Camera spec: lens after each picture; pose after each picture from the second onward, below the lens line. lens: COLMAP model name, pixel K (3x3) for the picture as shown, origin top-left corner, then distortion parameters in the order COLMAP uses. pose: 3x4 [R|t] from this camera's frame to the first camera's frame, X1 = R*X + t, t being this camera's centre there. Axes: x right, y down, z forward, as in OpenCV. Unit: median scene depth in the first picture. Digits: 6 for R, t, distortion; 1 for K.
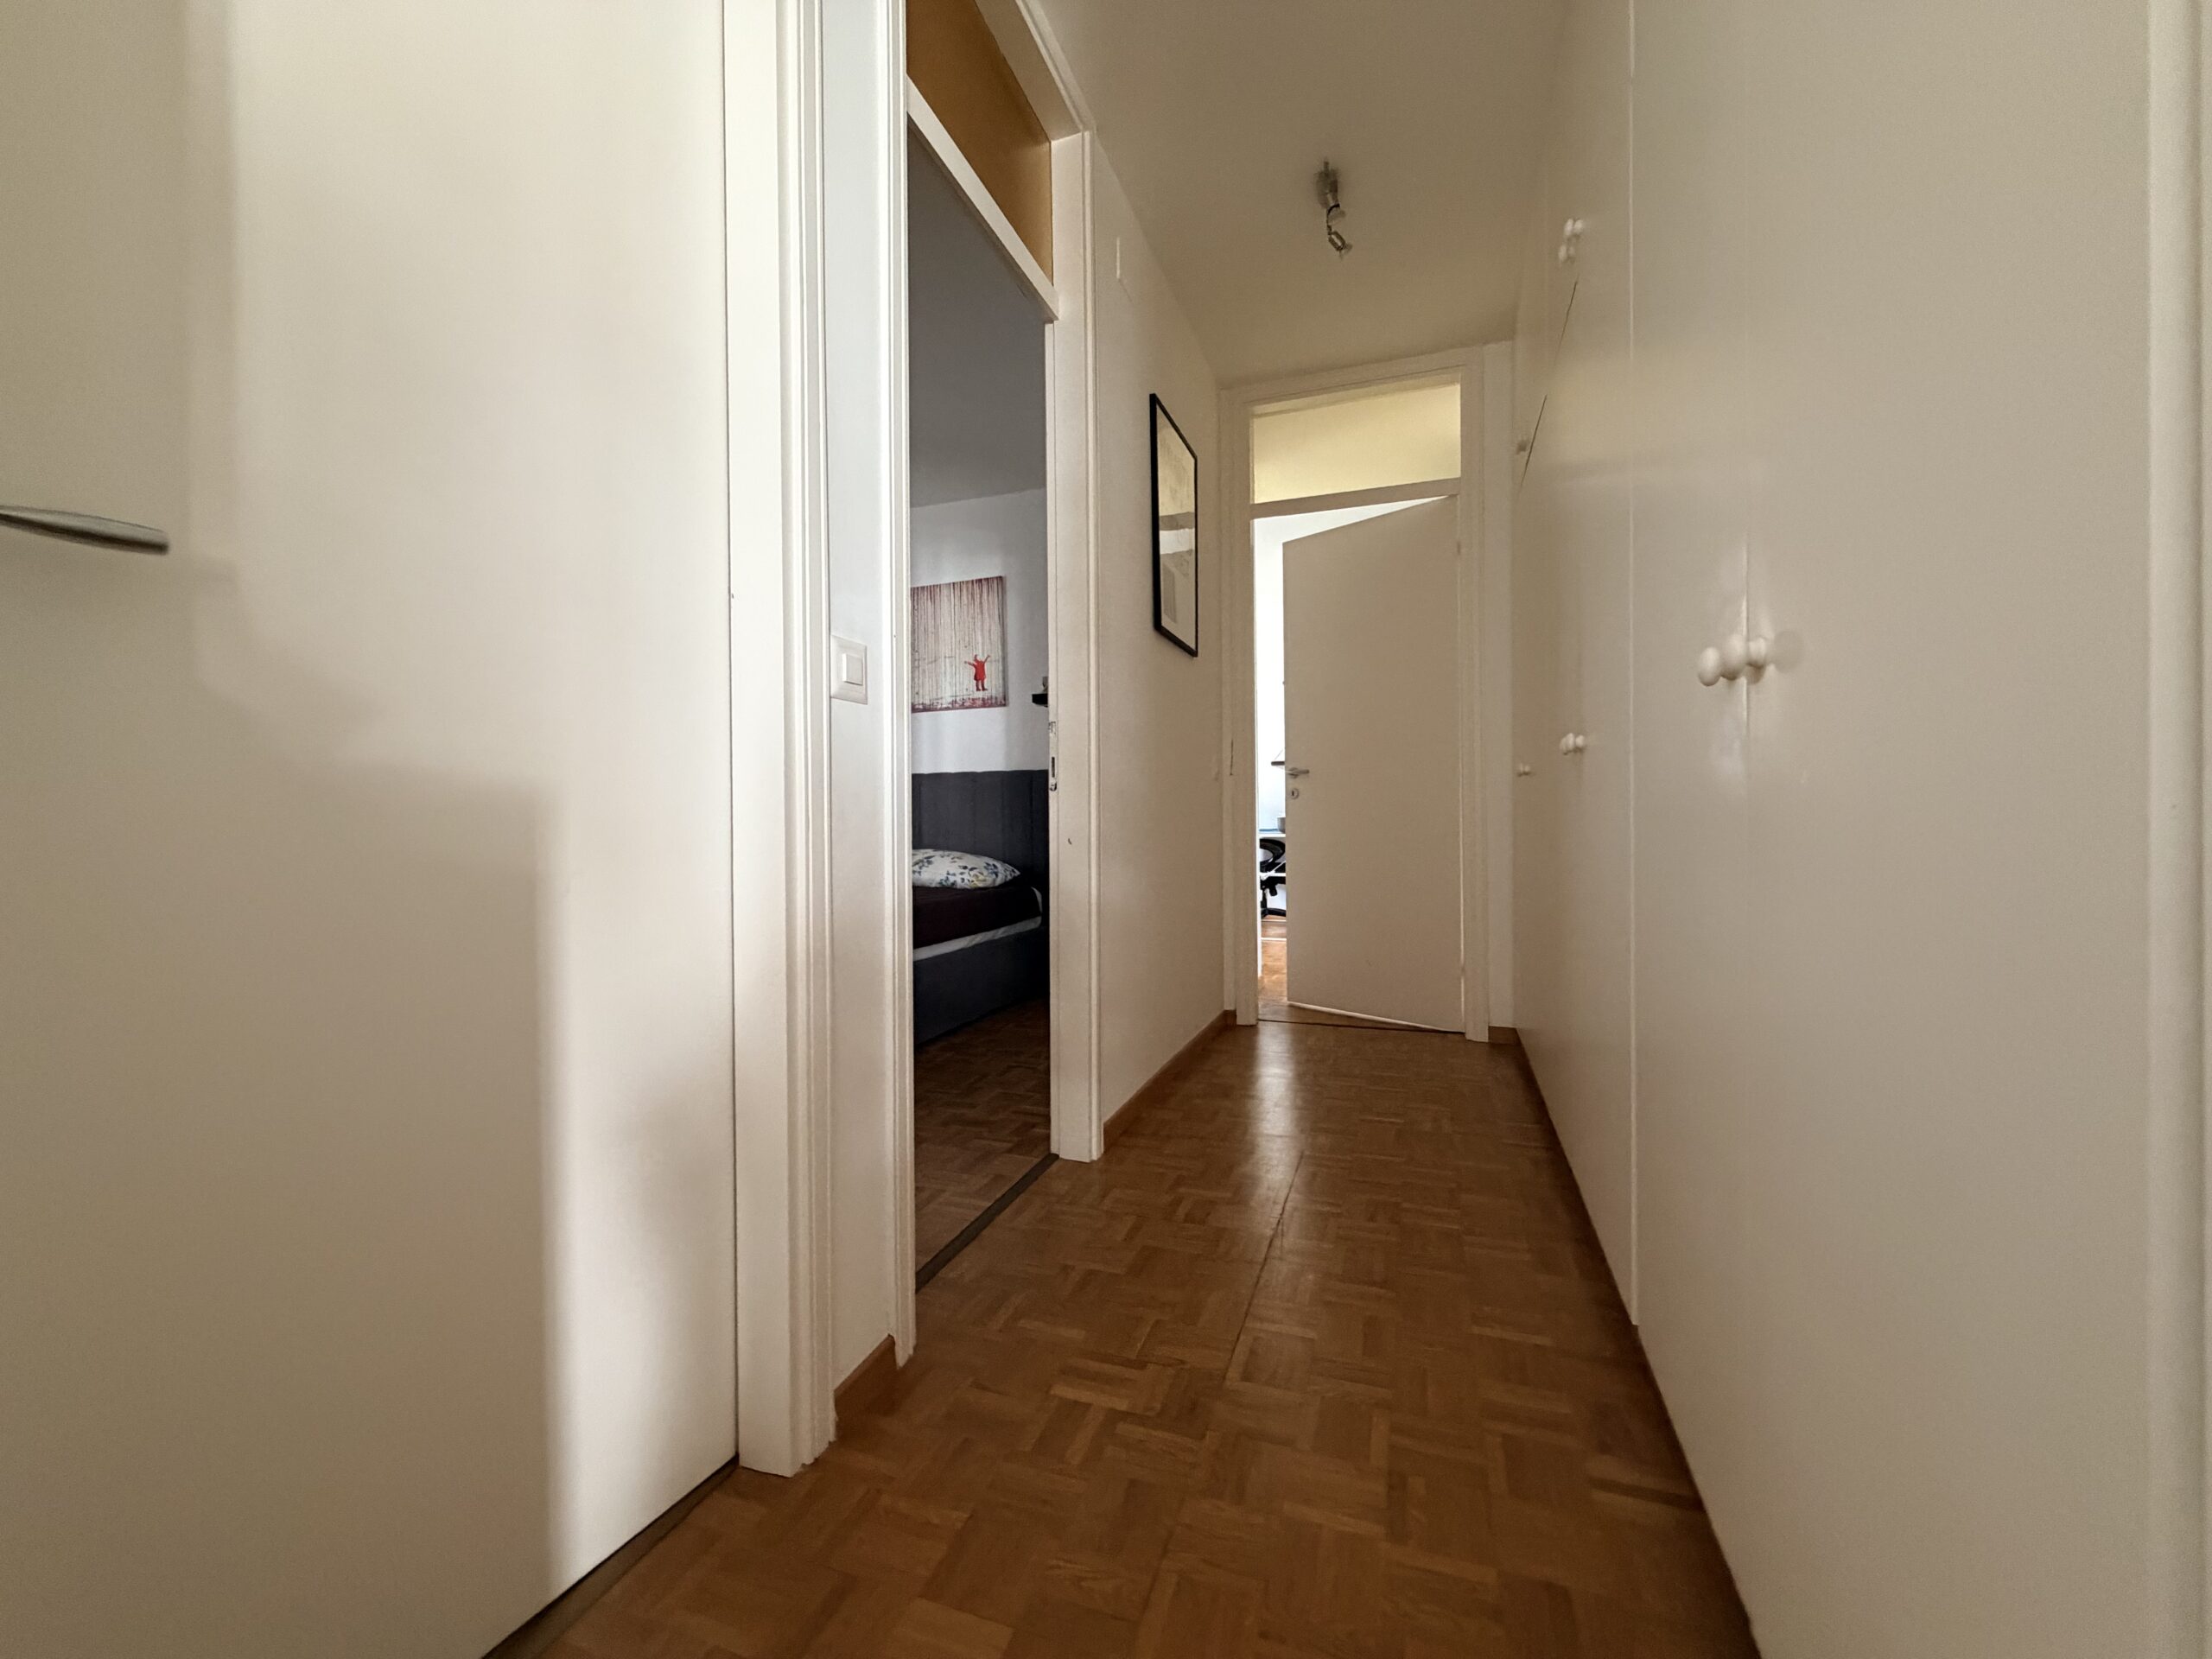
lens RADIAL K [[880.7, 0, 1104.2], [0, 880.7, 824.3], [0, 0, 1]] dist [-0.001910, -0.000260]
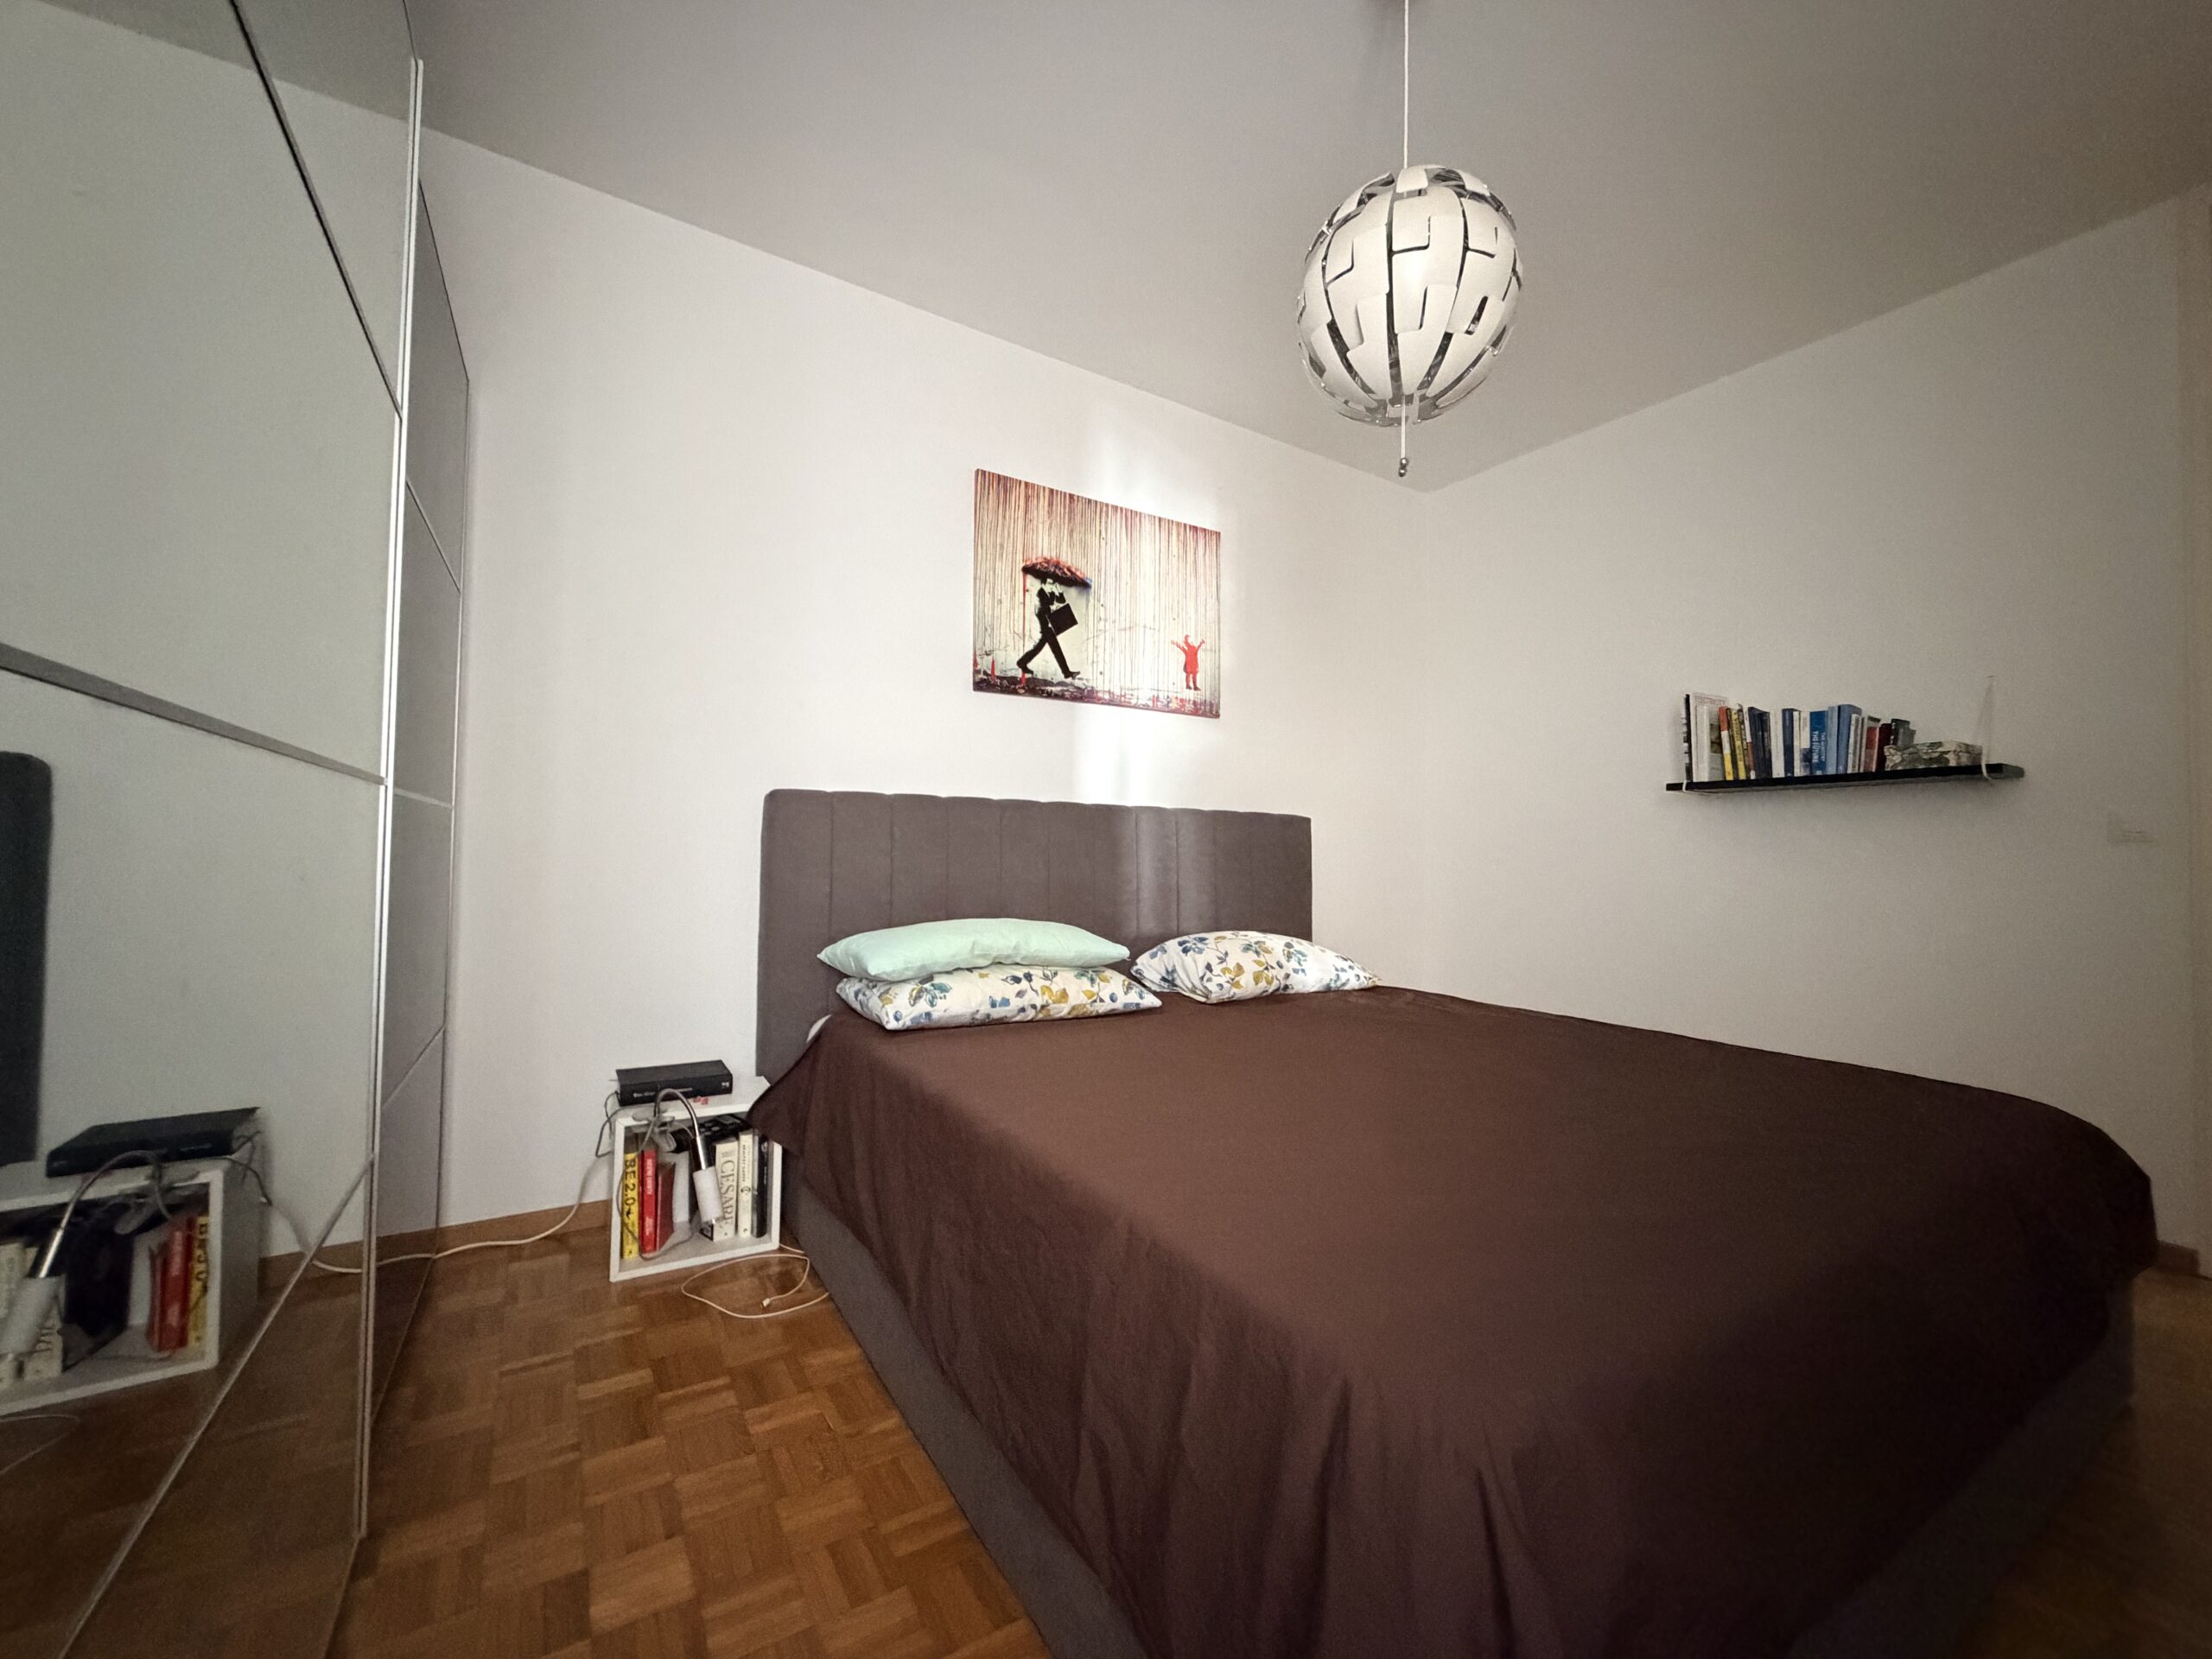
lens RADIAL K [[880.7, 0, 1110.4], [0, 880.7, 828.7], [0, 0, 1]] dist [-0.001910, -0.000260]
pose [[0.610073, 0.043907, 0.791127, -0.706277], [-0.015761, 0.998938, -0.043286, -0.015651], [-0.792188, 0.013938, 0.610118, 0.642612]]
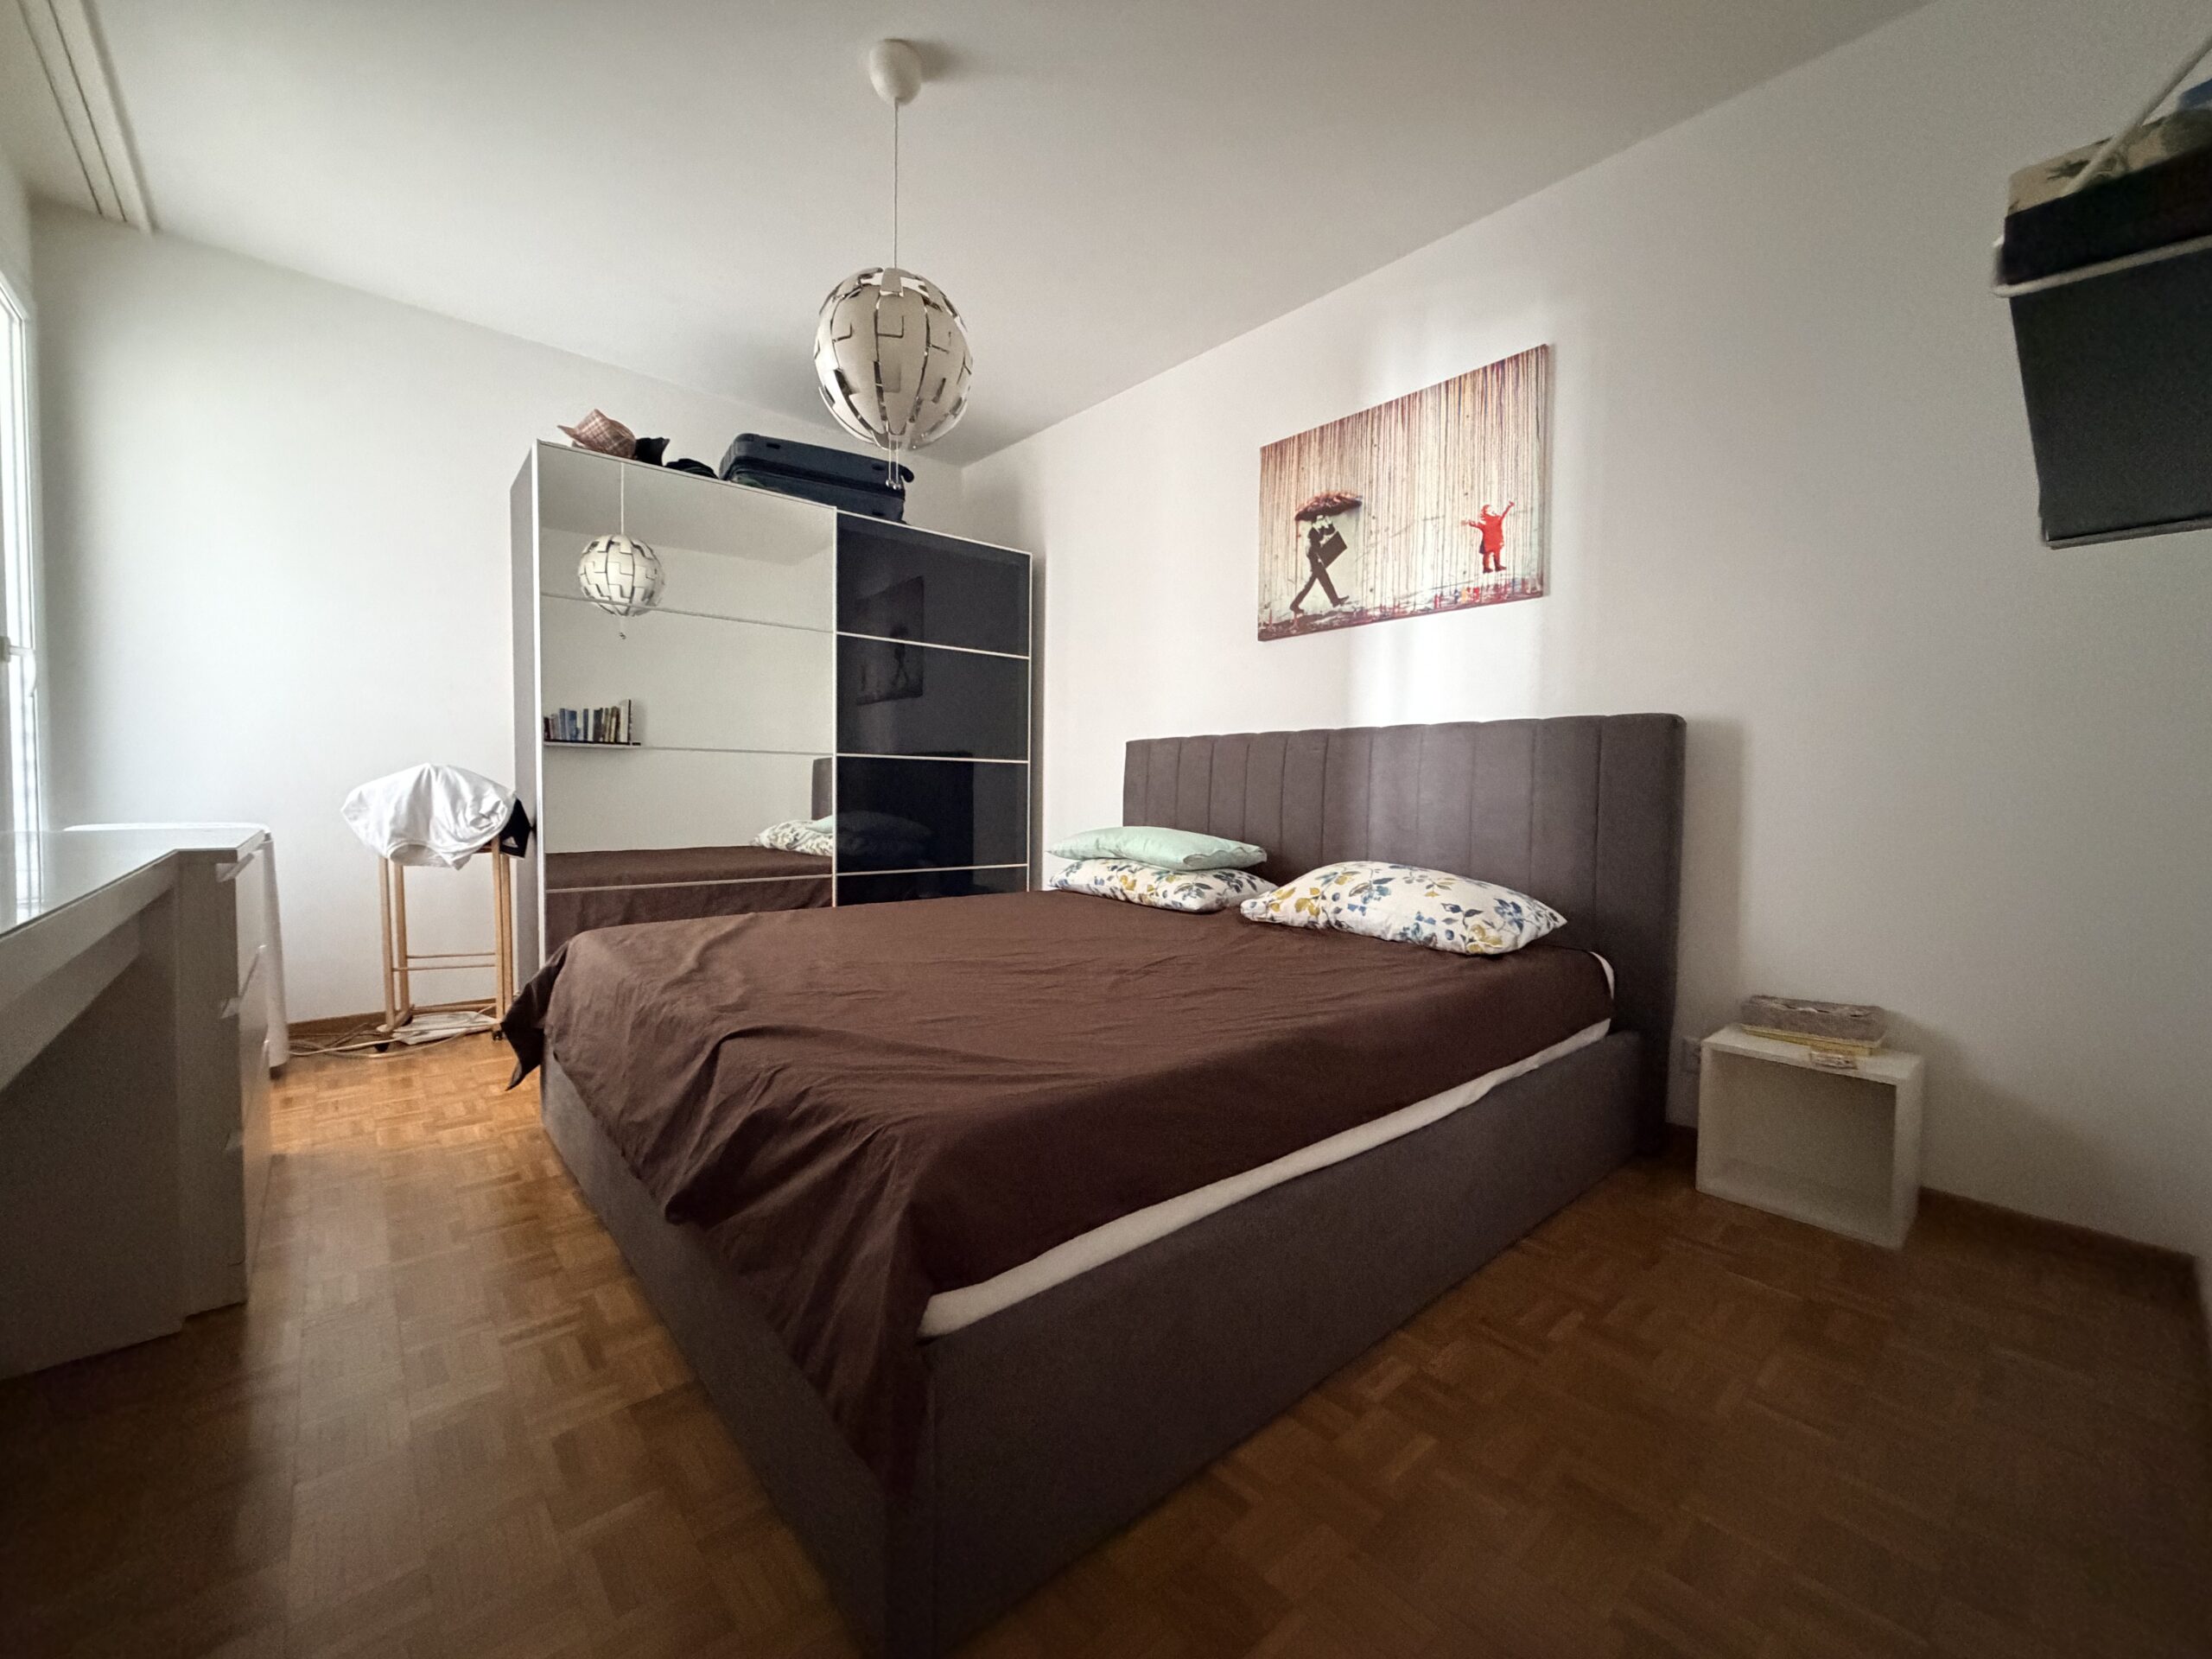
lens RADIAL K [[880.7, 0, 1108.4], [0, 880.7, 830.2], [0, 0, 1]] dist [-0.001910, -0.000260]
pose [[0.879783, 0.043060, -0.473422, -0.085081], [-0.026658, 0.998791, 0.041305, -0.009538], [0.474628, -0.023719, 0.879867, 0.410626]]
